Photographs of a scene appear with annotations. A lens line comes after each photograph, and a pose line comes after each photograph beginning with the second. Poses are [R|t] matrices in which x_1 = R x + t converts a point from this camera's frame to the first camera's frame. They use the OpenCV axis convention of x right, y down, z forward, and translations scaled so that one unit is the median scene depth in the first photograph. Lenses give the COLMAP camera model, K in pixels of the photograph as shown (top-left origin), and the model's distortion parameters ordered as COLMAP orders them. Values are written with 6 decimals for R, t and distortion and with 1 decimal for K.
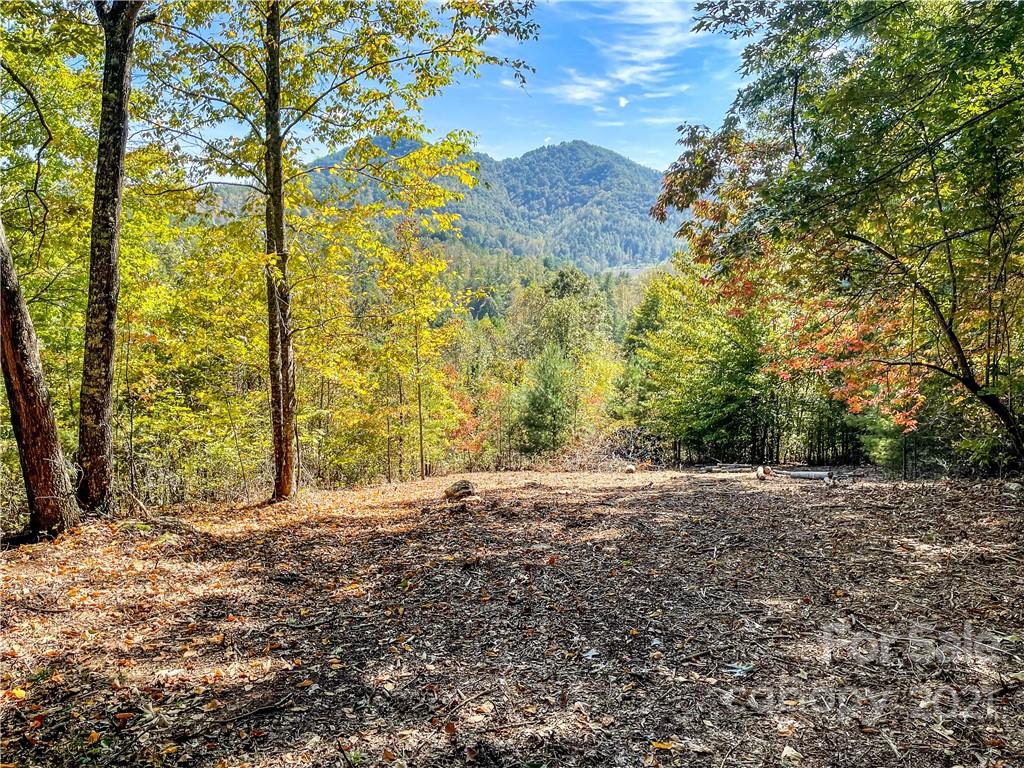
lens RADIAL K [[771.9, 0, 512.0], [0, 771.9, 384.0], [0, 0, 1]] dist [0.198566, -0.000253]
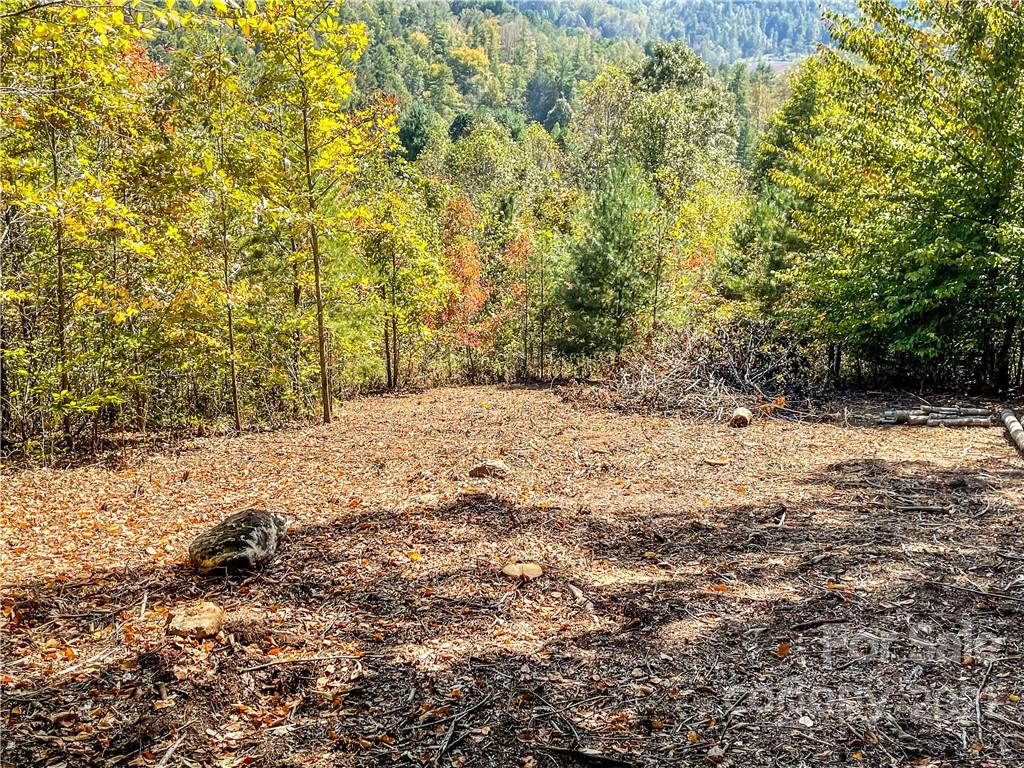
lens RADIAL K [[1083.4, 0, 512.0], [0, 1083.4, 384.0], [0, 0, 1]] dist [0.057896, -0.002612]
pose [[0.997019, 0.032436, -0.070007, 0.034552], [-0.022125, 0.989428, 0.143328, -0.003346], [0.073916, -0.141352, 0.987196, 0.197773]]
